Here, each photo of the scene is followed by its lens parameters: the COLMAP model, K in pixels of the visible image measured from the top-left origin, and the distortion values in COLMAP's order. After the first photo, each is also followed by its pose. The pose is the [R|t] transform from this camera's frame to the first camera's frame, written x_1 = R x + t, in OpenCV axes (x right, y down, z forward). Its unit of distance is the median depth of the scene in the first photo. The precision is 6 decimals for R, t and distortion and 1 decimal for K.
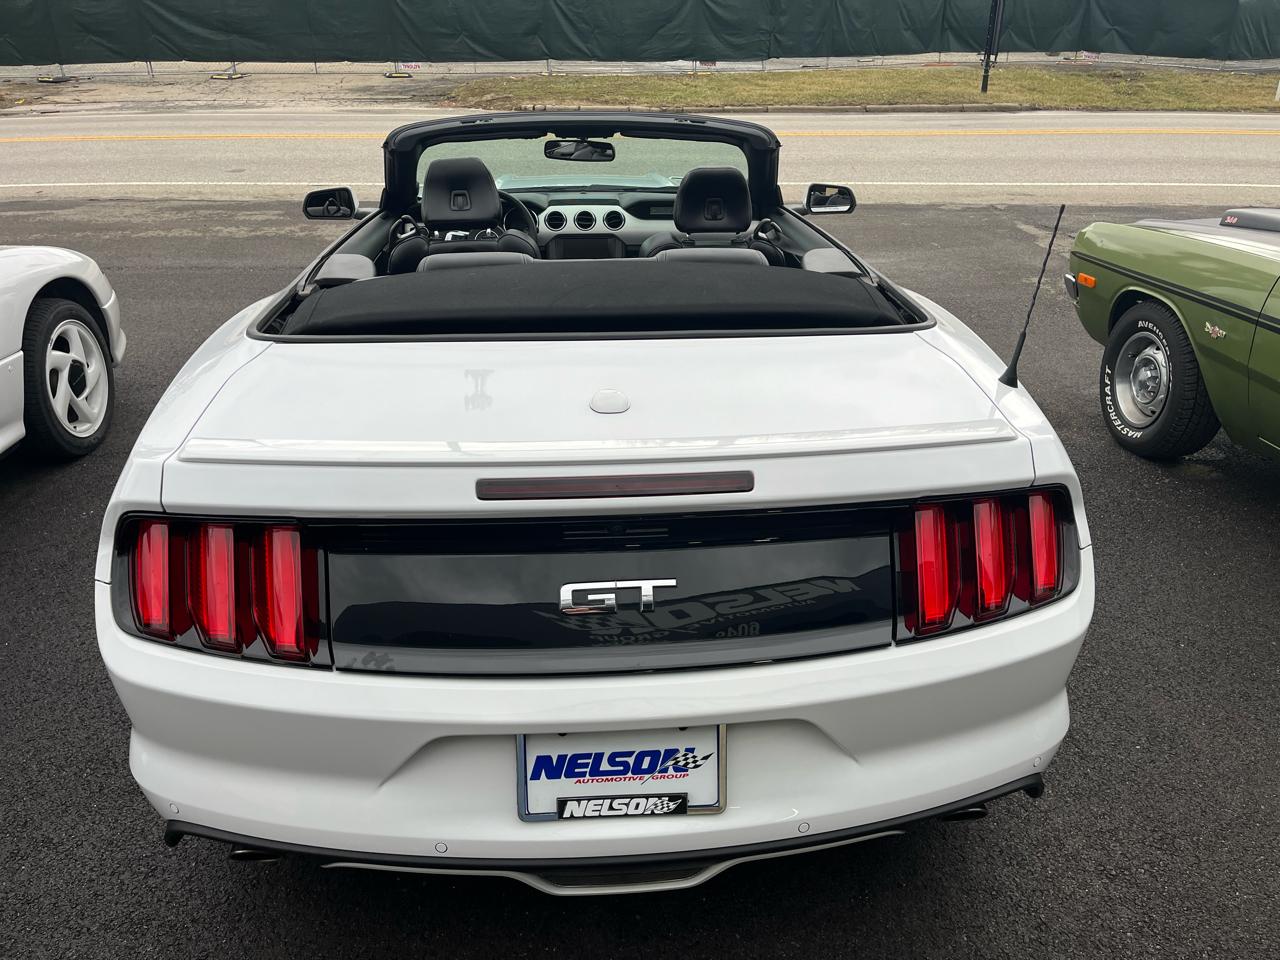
lens RADIAL K [[963.1, 0, 652.3], [0, 963.1, 479.7], [0, 0, 1]] dist [0.087647, -0.120989]
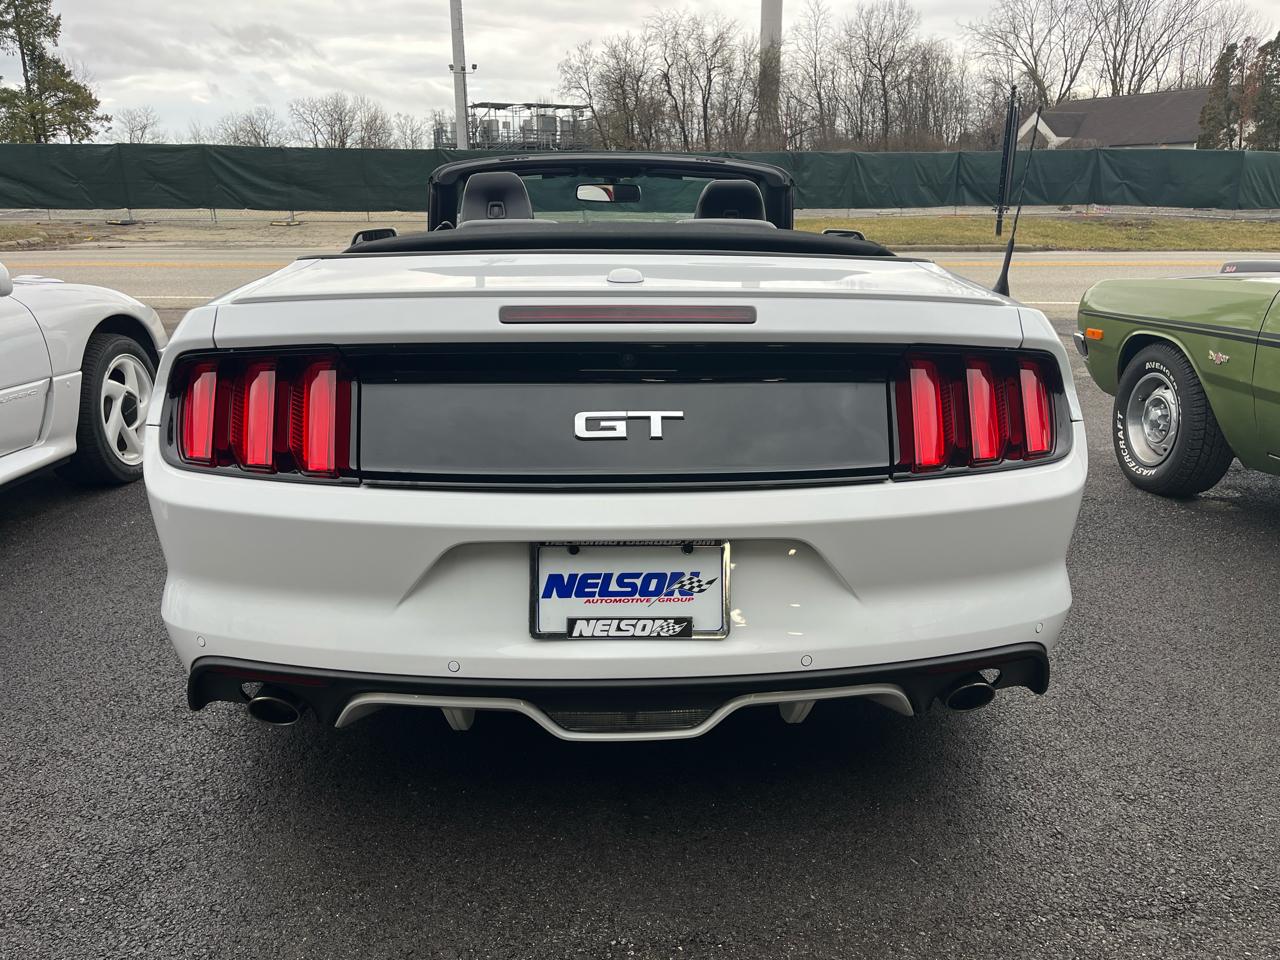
lens RADIAL K [[963.1, 0, 652.3], [0, 963.1, 479.7], [0, 0, 1]] dist [0.087647, -0.120989]
pose [[0.999530, 0.009720, -0.029065, 0.020294], [-0.013943, 0.988764, -0.148832, 0.309439], [0.027291, 0.149167, 0.988435, -0.040510]]
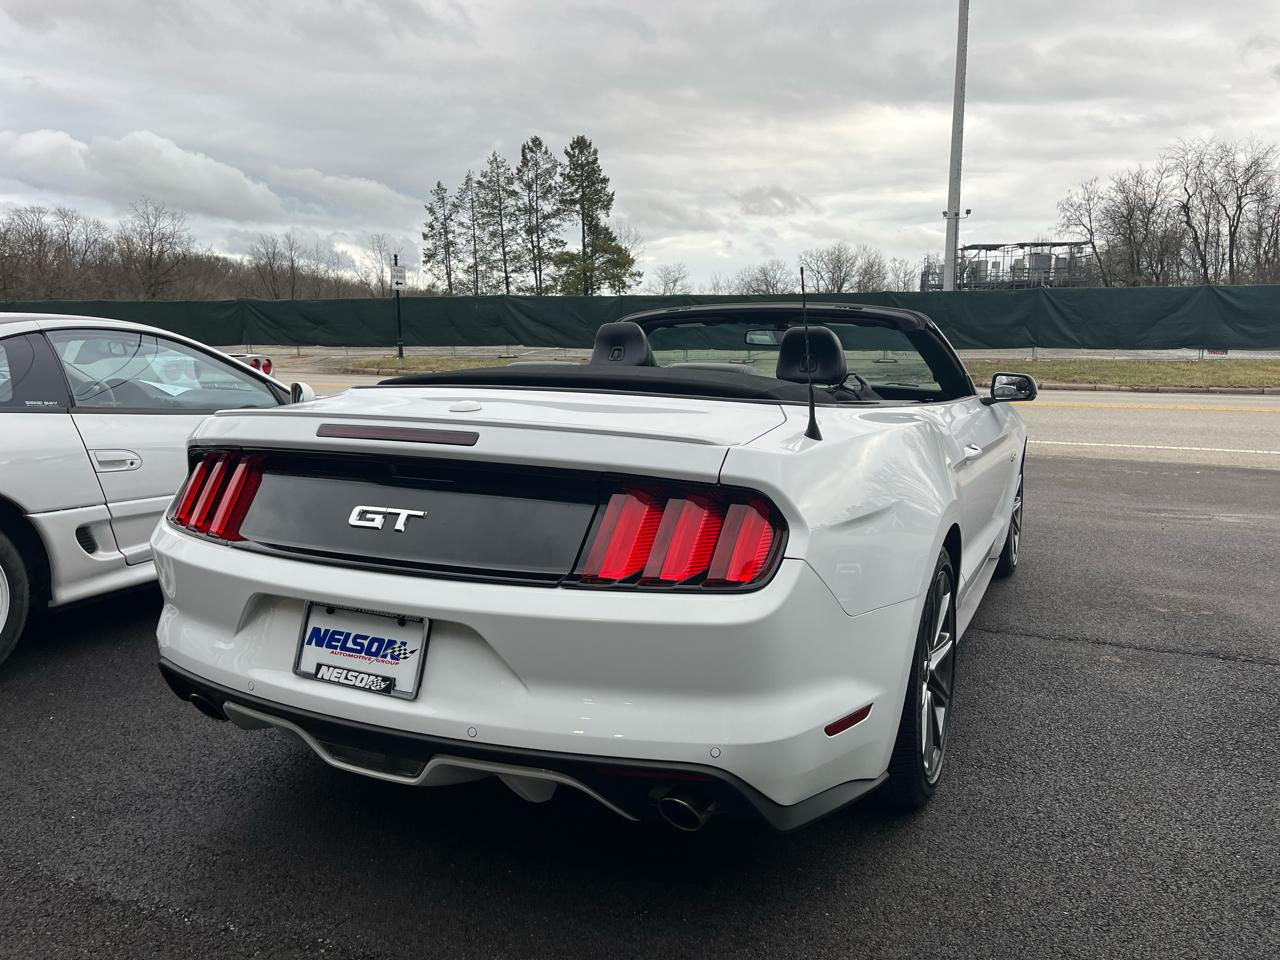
lens RADIAL K [[960.5, 0, 649.2], [0, 960.5, 482.6], [0, 0, 1]] dist [0.075998, -0.097759]
pose [[0.869230, 0.074114, -0.488821, 0.864927], [-0.206820, 0.952544, -0.223348, 0.273398], [0.449071, 0.295239, 0.843309, 0.002791]]
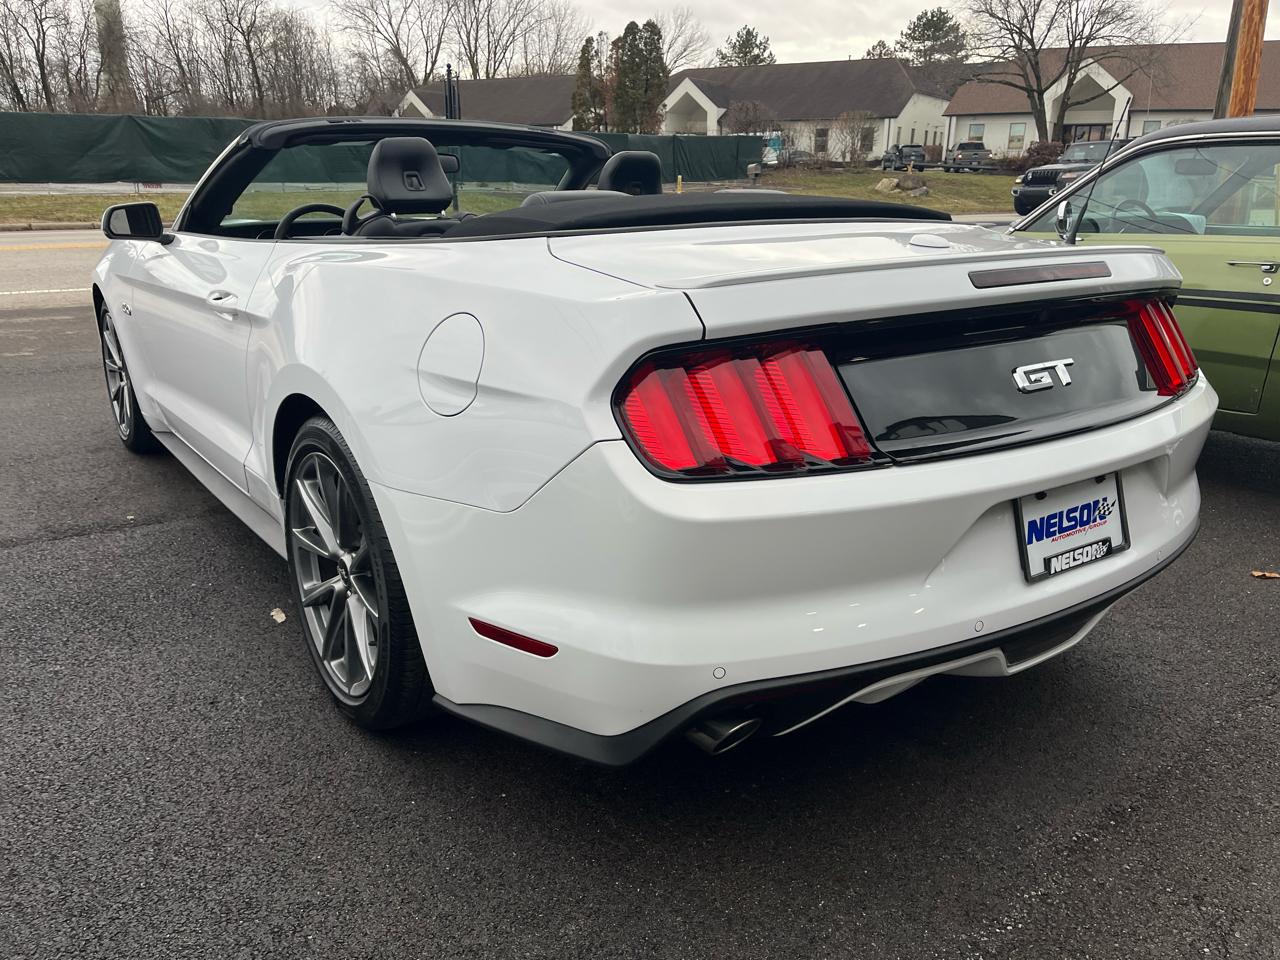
lens RADIAL K [[963.4, 0, 636.6], [0, 963.4, 479.7], [0, 0, 1]] dist [0.088526, -0.115446]
pose [[0.855088, -0.148219, 0.496846, -0.967274], [0.209576, 0.975303, -0.069734, 0.202931], [-0.474239, 0.163756, 0.865033, 0.215897]]
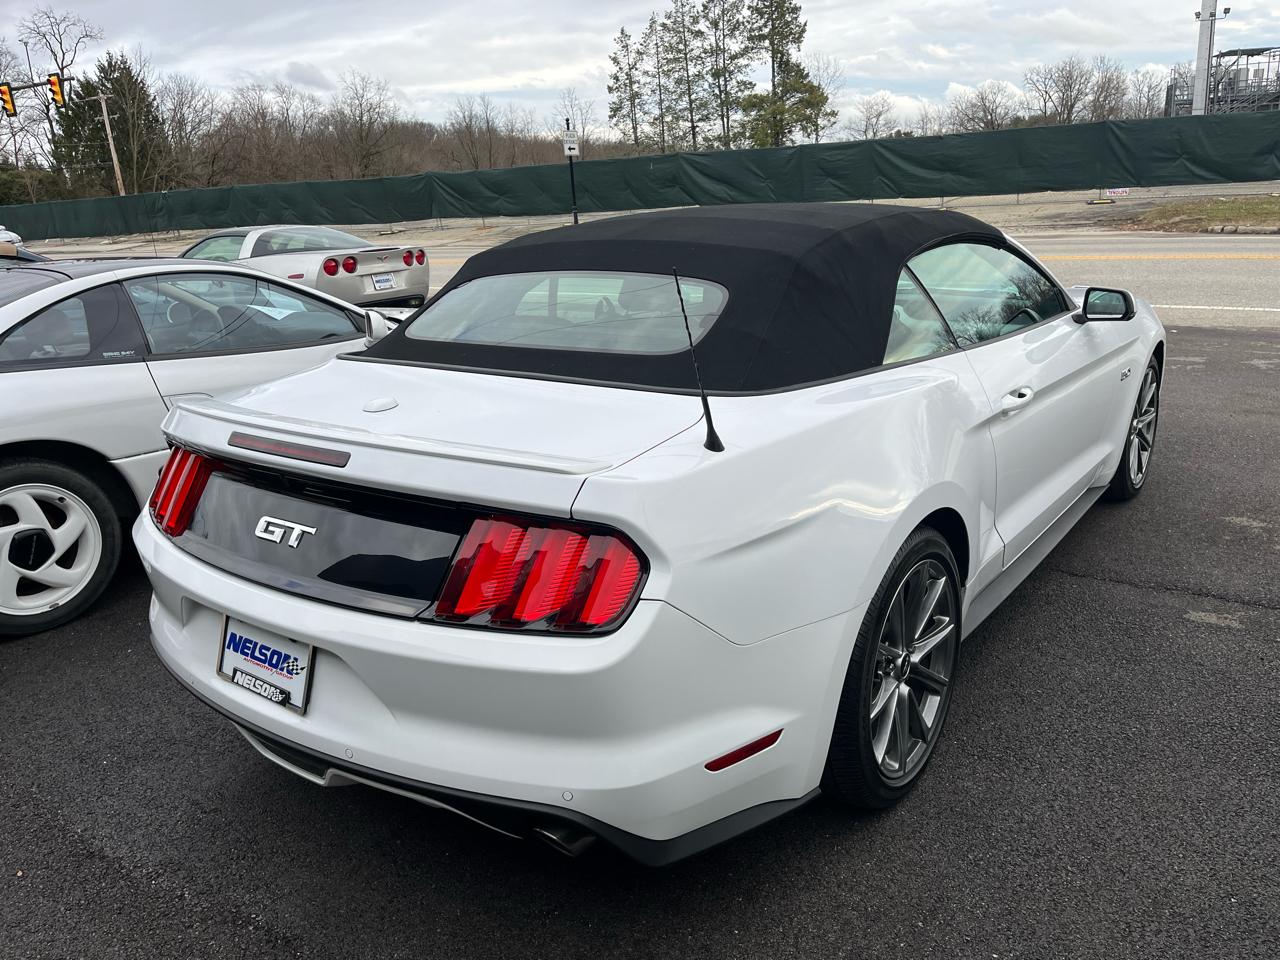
lens RADIAL K [[960.6, 0, 645.5], [0, 960.6, 480.9], [0, 0, 1]] dist [0.095733, -0.126192]
pose [[0.752887, 0.149762, -0.640884, 1.114590], [-0.225853, 0.973426, -0.037853, -0.011900], [0.618184, 0.173244, 0.766704, 0.224753]]
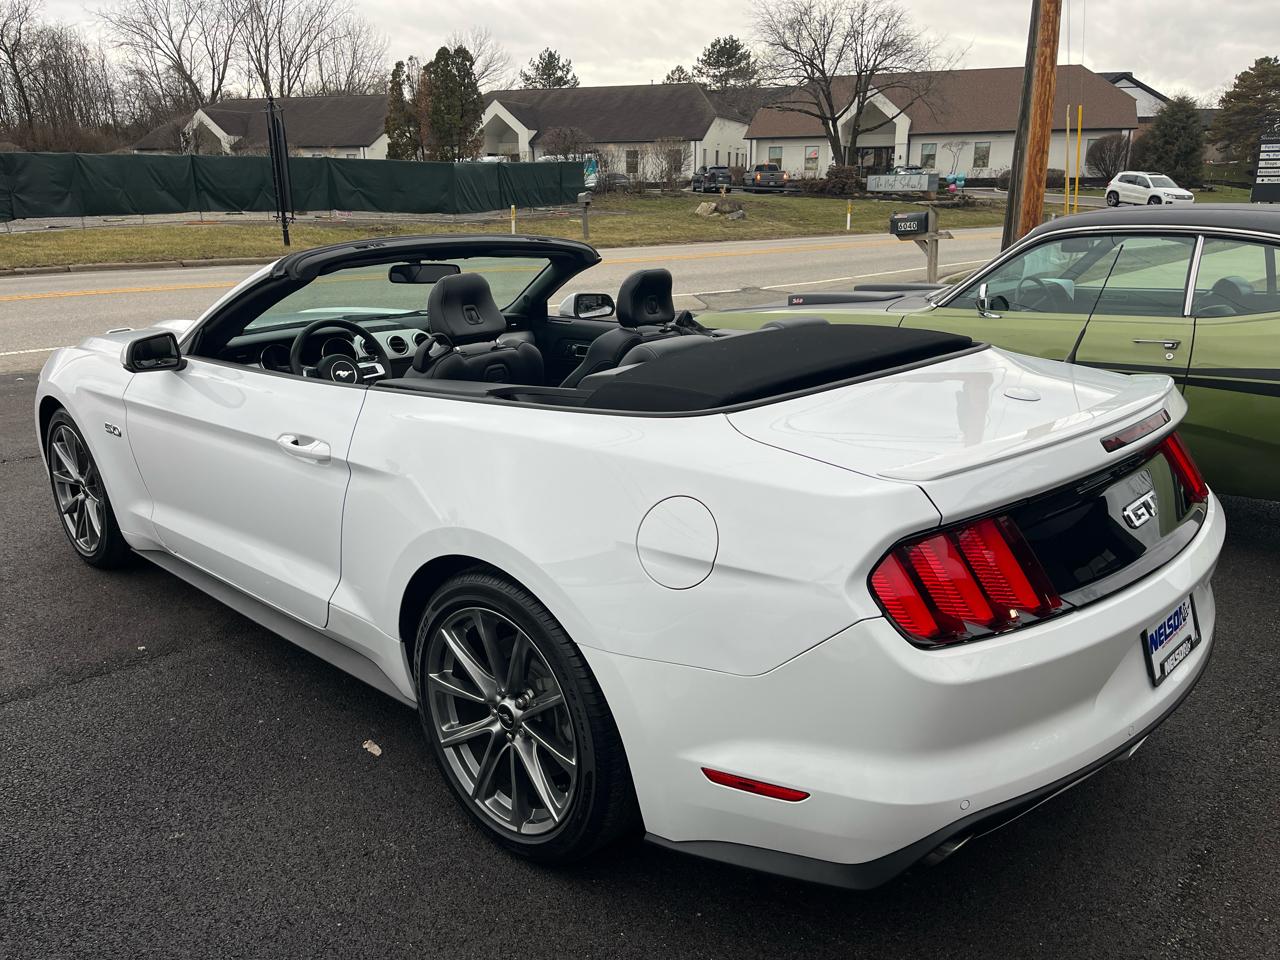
lens RADIAL K [[960.4, 0, 641.3], [0, 960.4, 481.5], [0, 0, 1]] dist [0.081592, -0.107704]
pose [[0.740224, -0.194180, 0.643710, -1.353267], [0.284762, 0.957824, -0.038523, -0.065086], [-0.609080, 0.211820, 0.764300, 0.318700]]
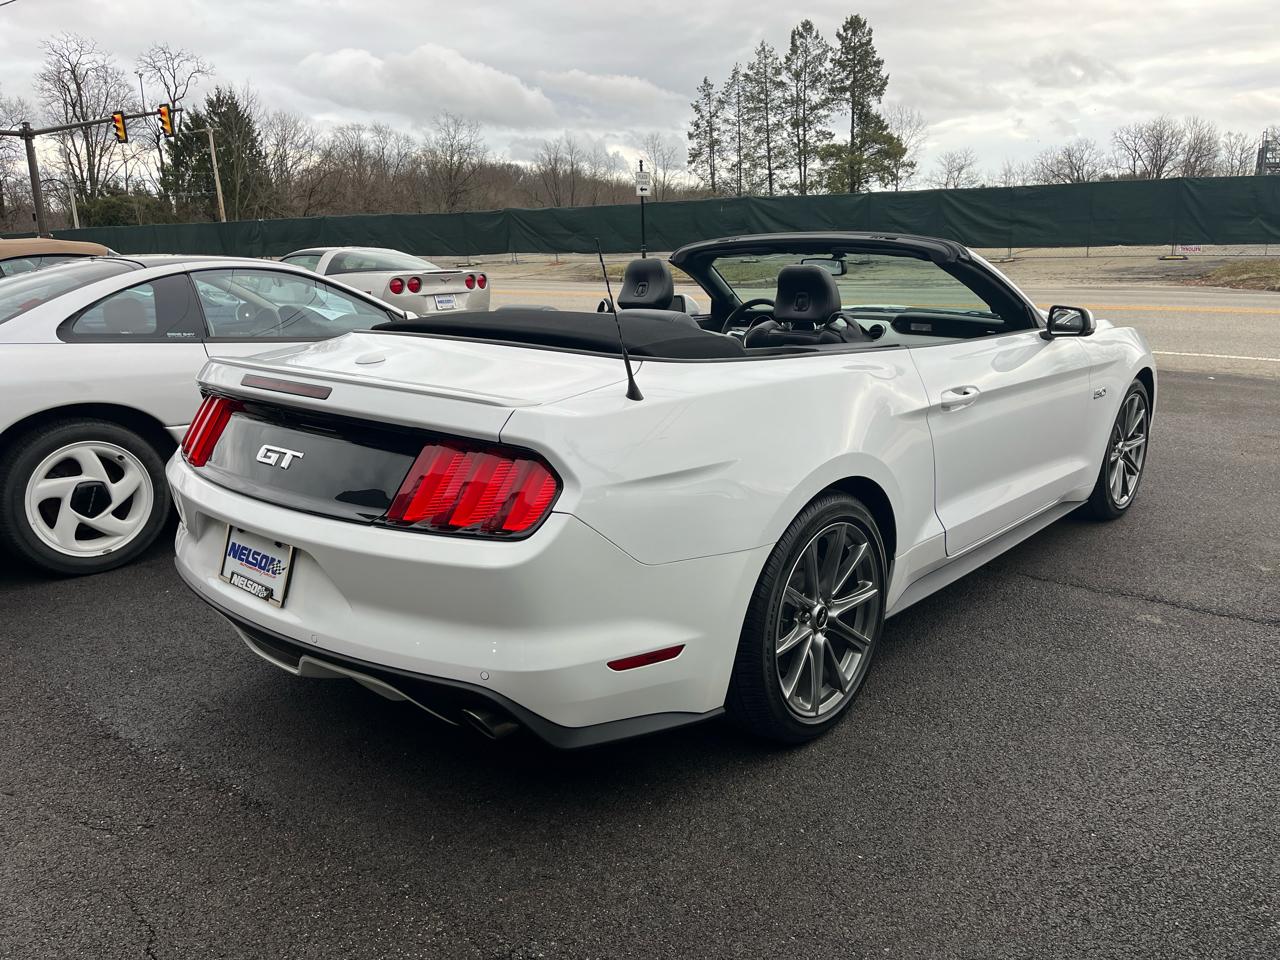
lens RADIAL K [[960.4, 0, 641.3], [0, 960.4, 481.5], [0, 0, 1]] dist [0.081592, -0.107704]
pose [[0.697612, 0.160966, -0.698160, 1.401917], [-0.280715, 0.957937, -0.059635, 0.079266], [0.659194, 0.237586, 0.713454, 0.223928]]
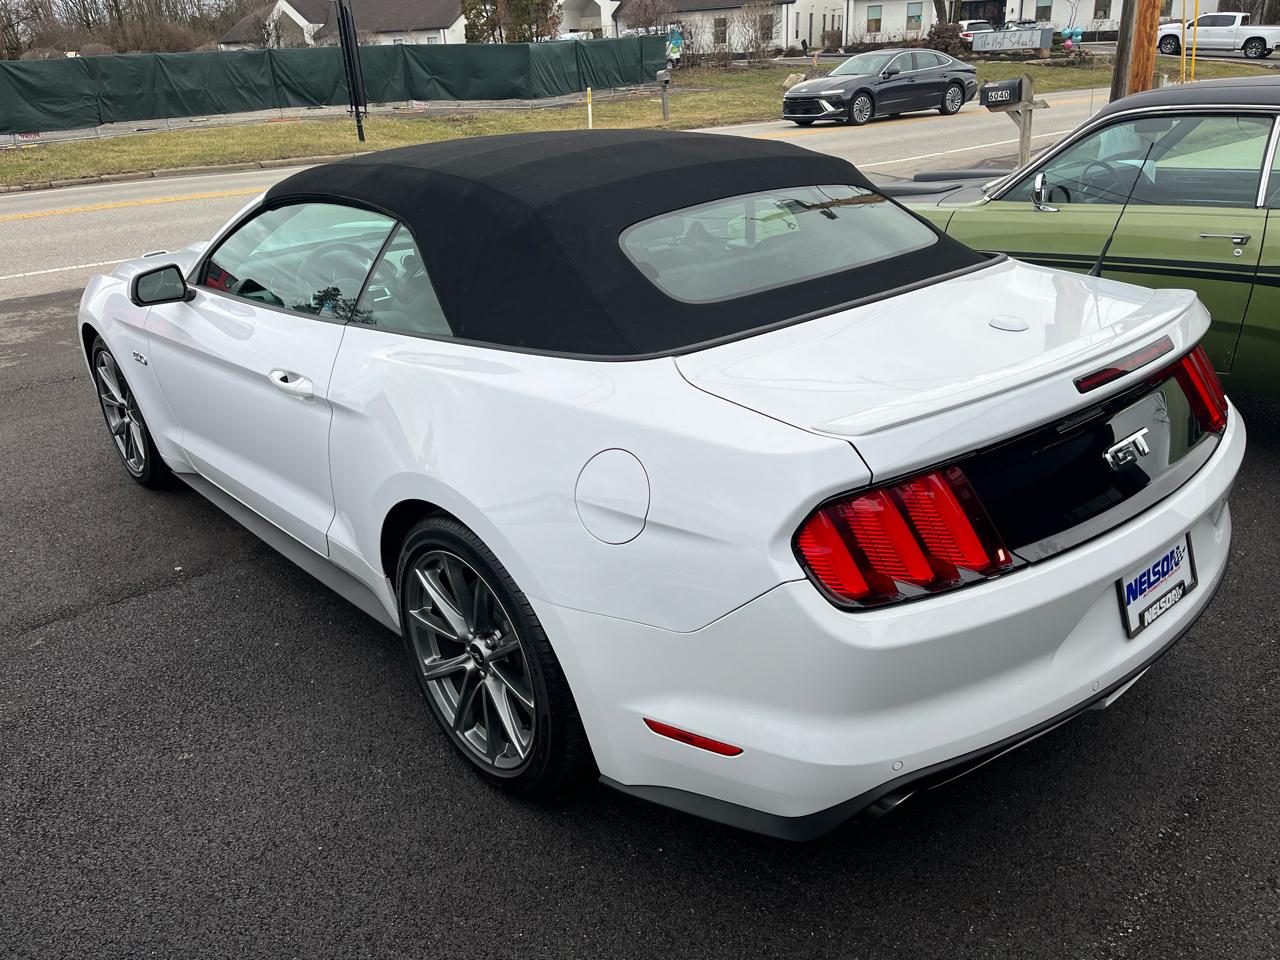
lens RADIAL K [[962.1, 0, 640.6], [0, 962.1, 480.2], [0, 0, 1]] dist [0.088655, -0.118083]
pose [[0.794999, -0.269386, 0.543514, -1.179042], [0.295399, 0.954494, 0.041002, -0.081653], [-0.529826, 0.127957, 0.838398, 0.225068]]
